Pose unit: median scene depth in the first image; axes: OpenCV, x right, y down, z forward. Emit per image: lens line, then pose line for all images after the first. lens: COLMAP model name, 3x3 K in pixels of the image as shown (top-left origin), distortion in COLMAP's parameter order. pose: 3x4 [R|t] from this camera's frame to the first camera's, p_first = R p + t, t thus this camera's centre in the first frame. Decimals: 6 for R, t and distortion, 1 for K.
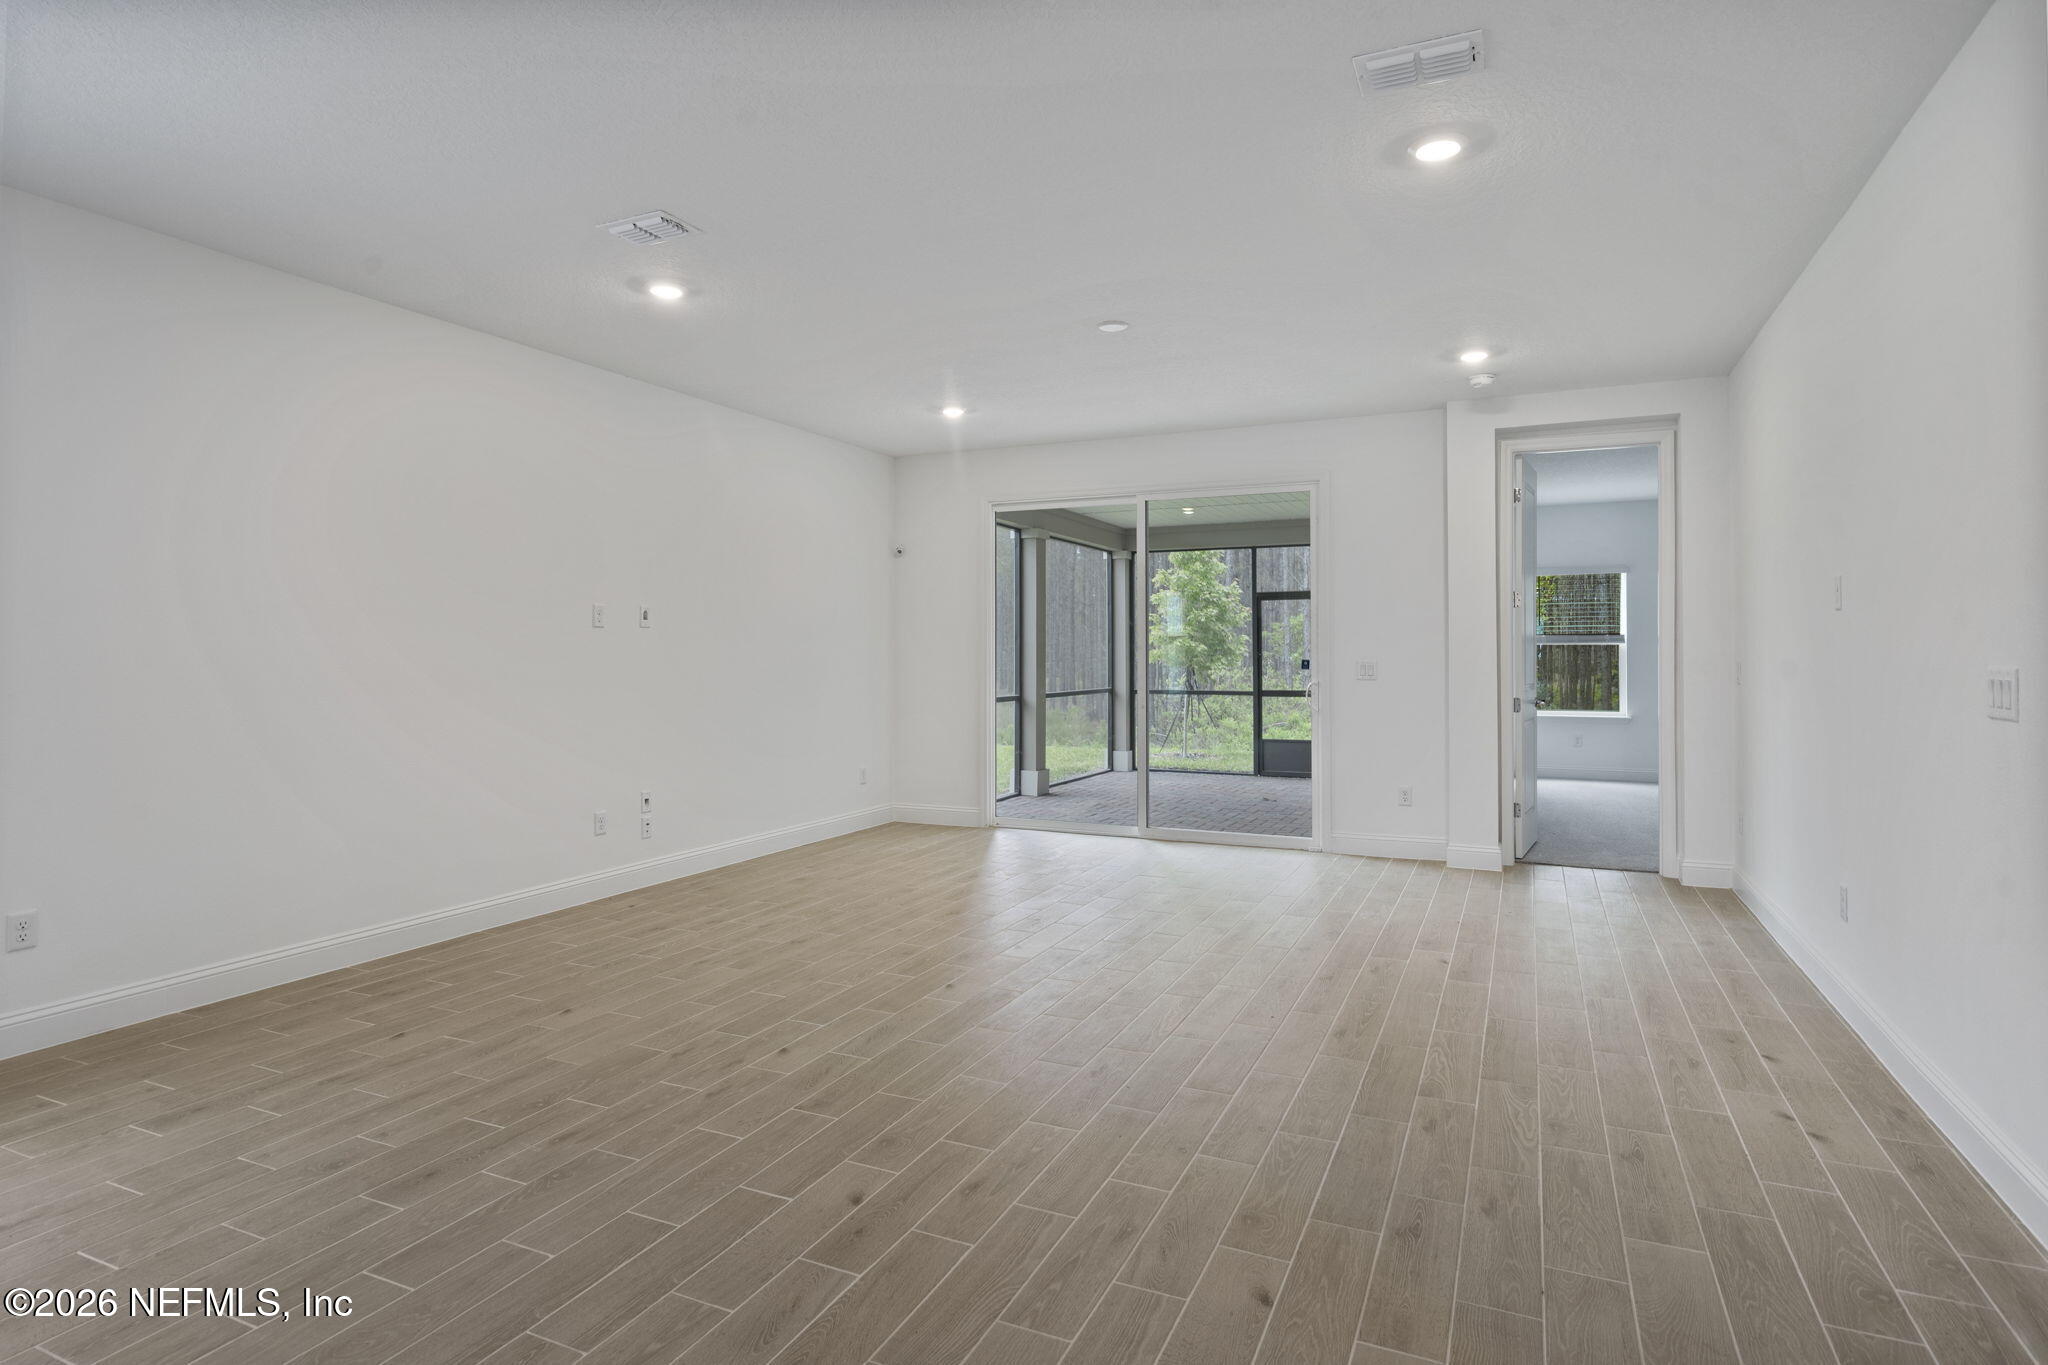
lens RADIAL K [[1092.2, 0, 1022.5], [0, 1092.2, 634.2], [0, 0, 1]] dist [-0.001617, -0.001766]
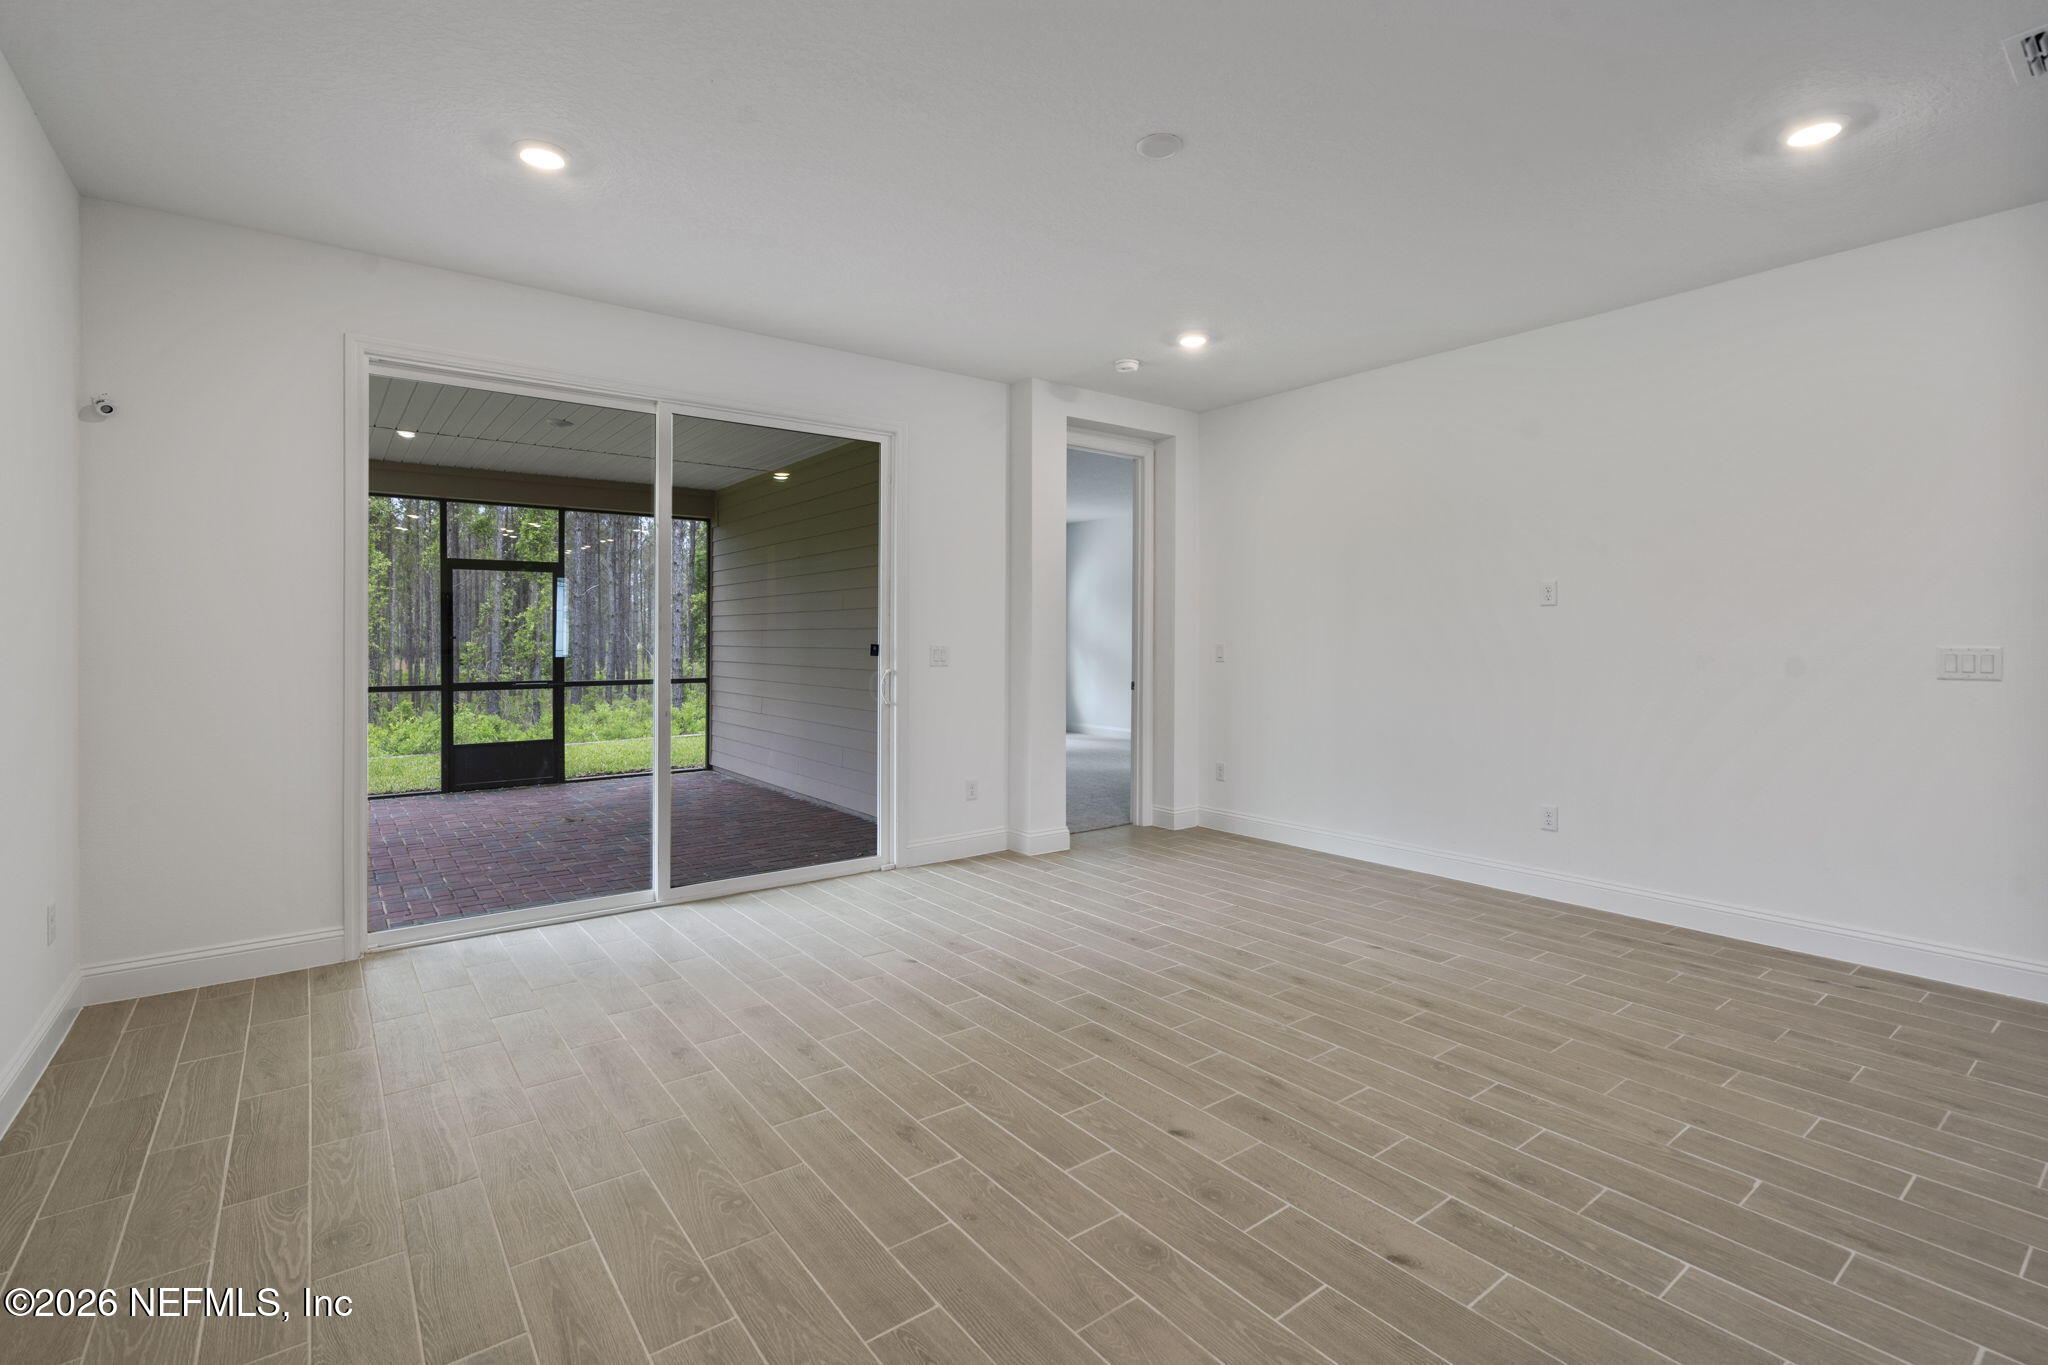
lens RADIAL K [[944.3, 0, 1027.4], [0, 944.3, 641.5], [0, 0, 1]] dist [-0.005032, 0.000508]
pose [[0.463608, -0.005034, 0.886026, -0.195798], [-0.016250, 0.999767, 0.014182, 0.005159], [-0.885891, -0.020973, 0.463419, 0.332783]]
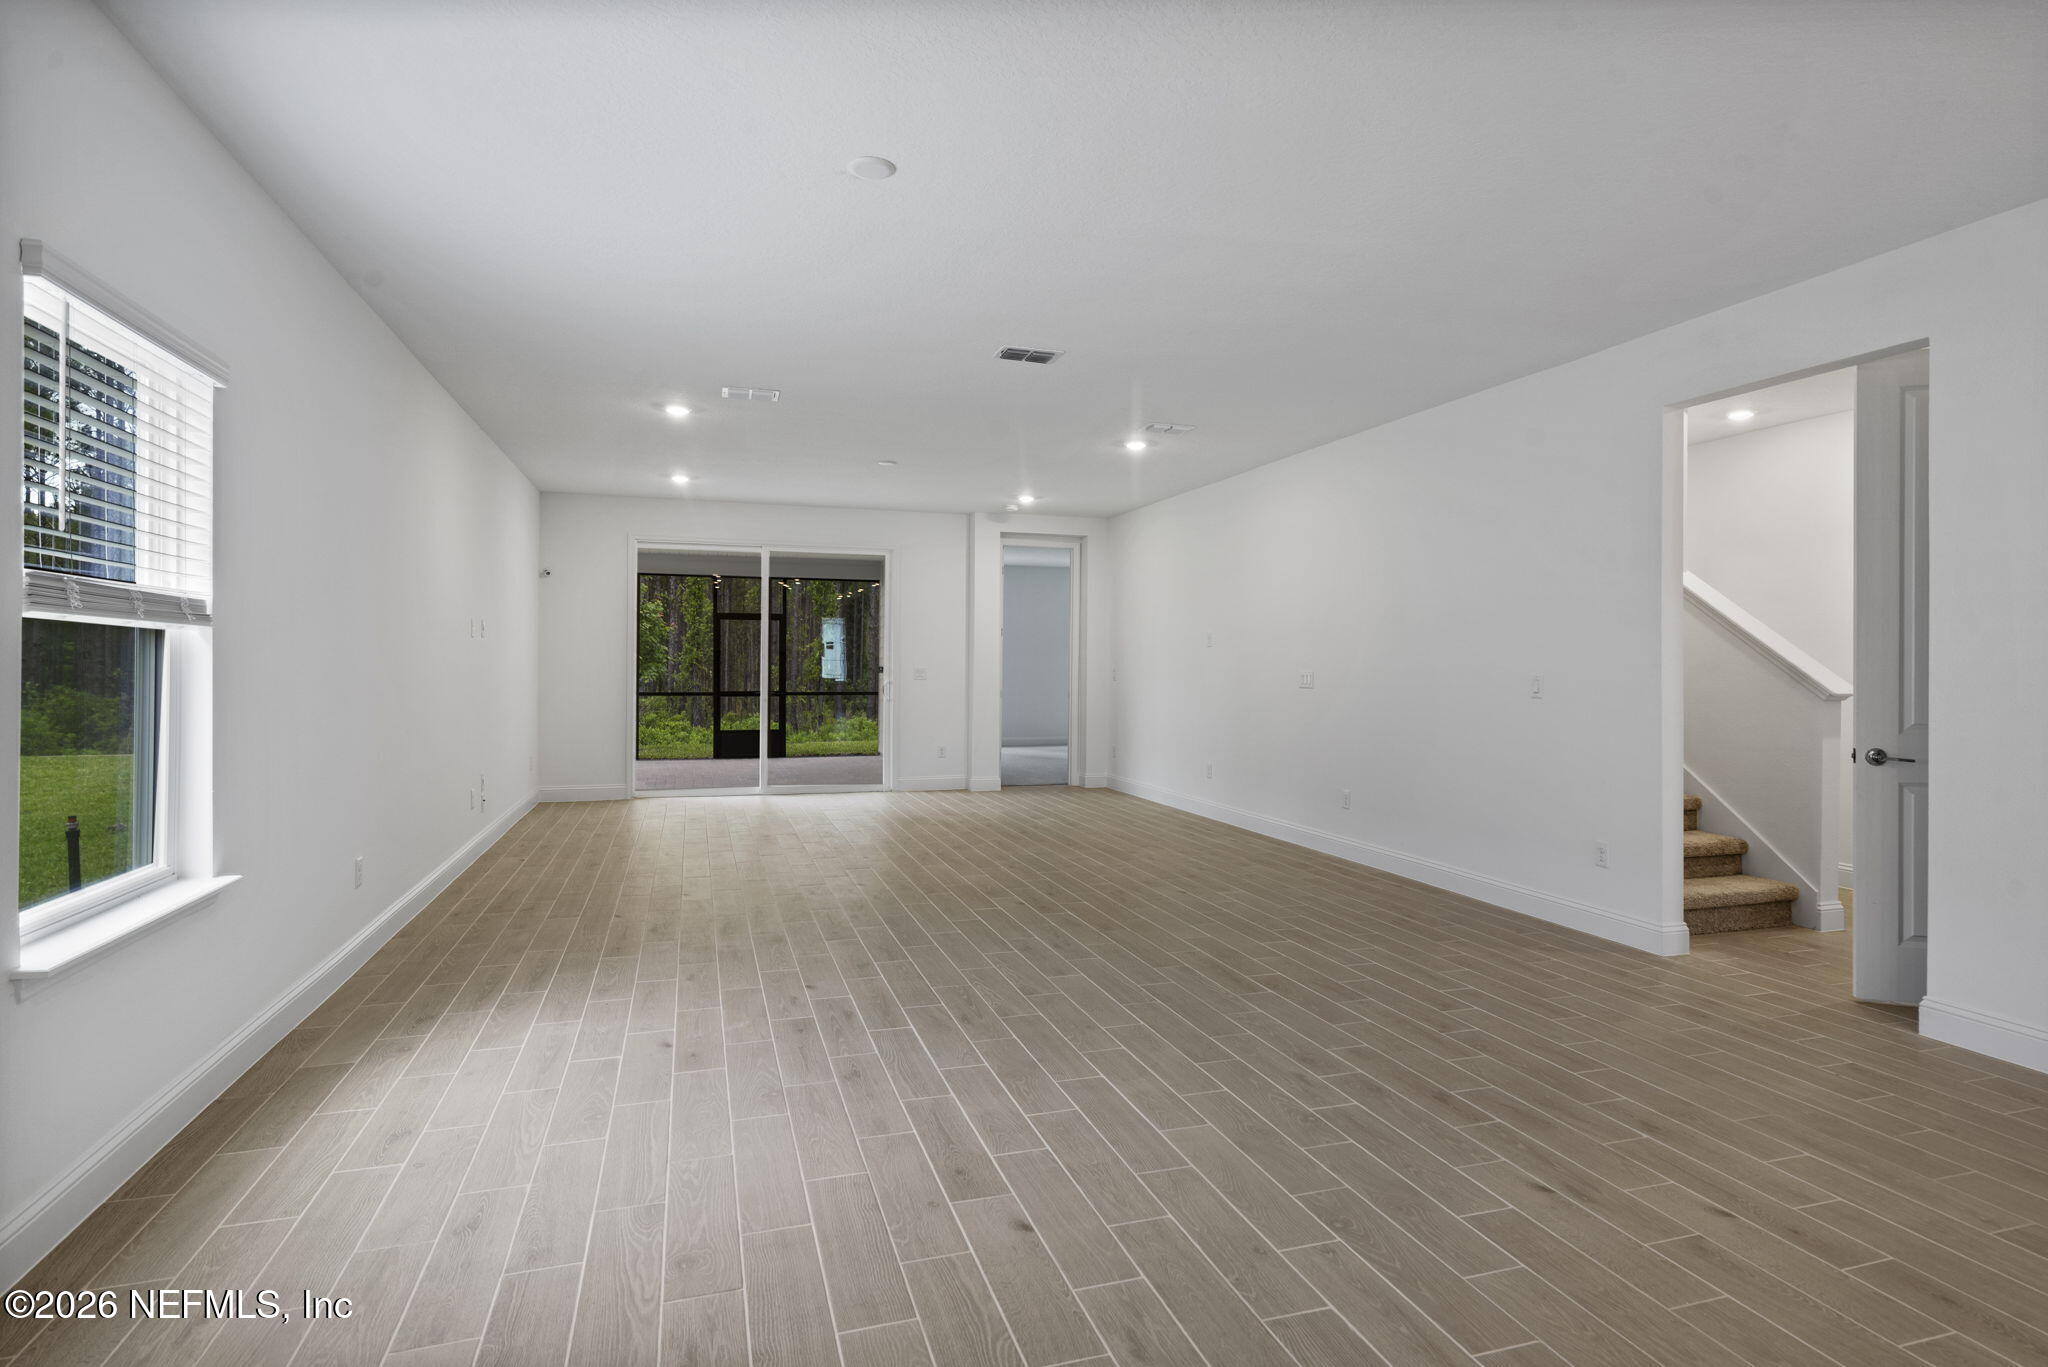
lens RADIAL K [[1033.1, 0, 1025.8], [0, 1033.1, 664.8], [0, 0, 1]] dist [0.002132, 0.001961]
pose [[0.733249, 0.005256, 0.679940, -0.341835], [-0.019265, 0.999729, 0.013047, -0.001261], [-0.679687, -0.022665, 0.733152, -0.116790]]
